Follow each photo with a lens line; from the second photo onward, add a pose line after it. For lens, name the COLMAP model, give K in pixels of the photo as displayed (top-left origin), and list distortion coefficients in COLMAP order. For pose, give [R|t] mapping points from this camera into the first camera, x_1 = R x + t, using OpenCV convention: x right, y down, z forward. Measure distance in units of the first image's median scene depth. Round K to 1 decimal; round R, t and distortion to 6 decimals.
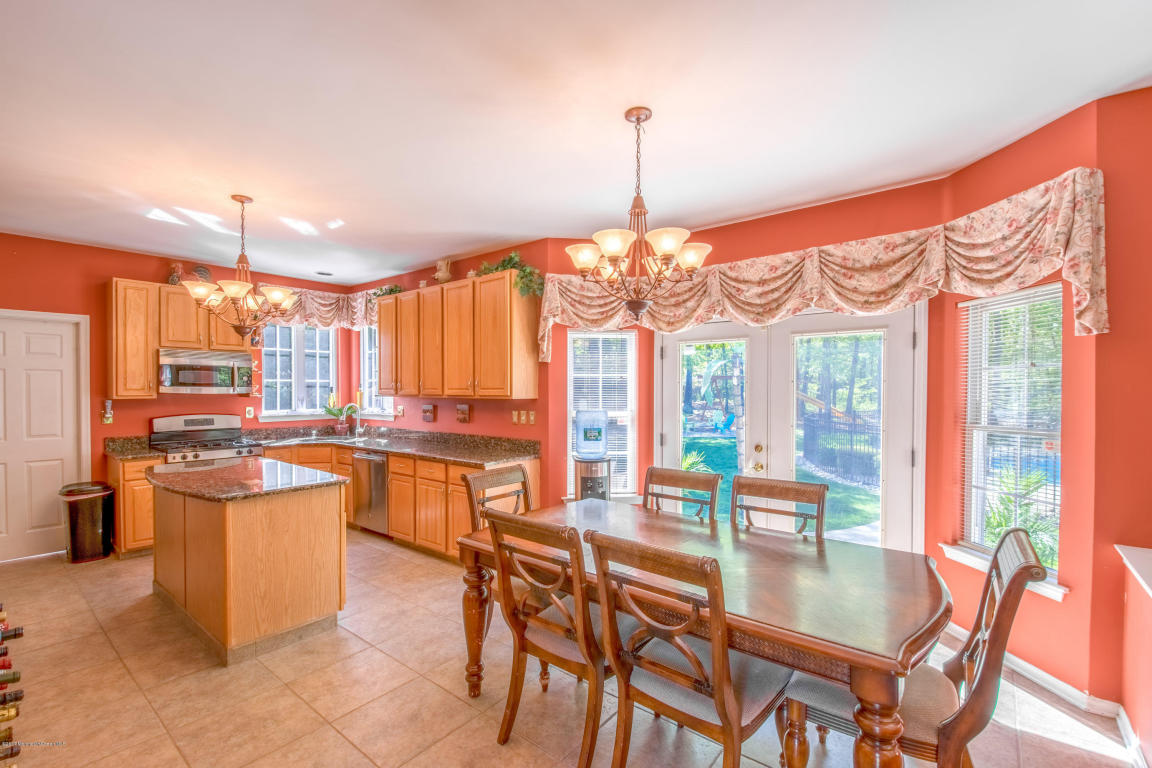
lens RADIAL K [[505.2, 0, 593.0], [0, 505.2, 392.9], [0, 0, 1]] dist [-0.002681, -0.004362]
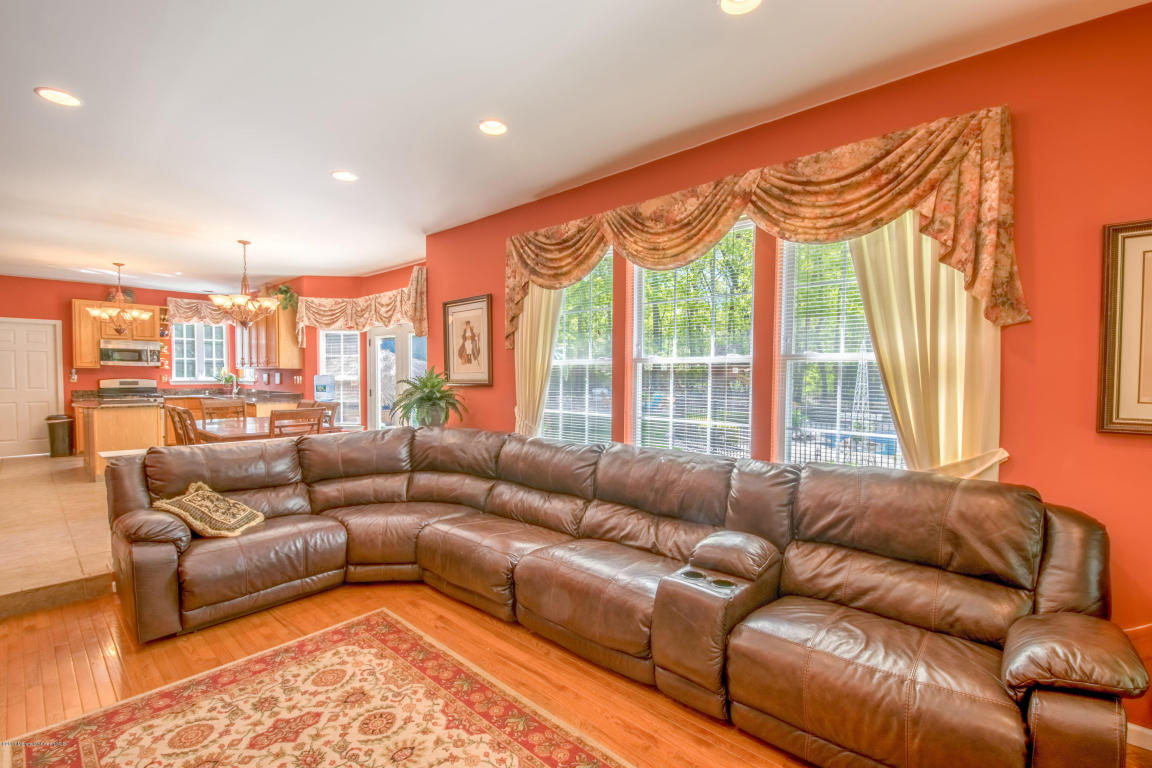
lens RADIAL K [[505.2, 0, 579.4], [0, 505.2, 390.3], [0, 0, 1]] dist [-0.002681, -0.004362]
pose [[0.997921, 0.009277, -0.063772, 0.907124], [-0.007704, 0.999661, 0.024877, 0.032281], [0.063981, -0.024334, 0.997654, -0.632304]]
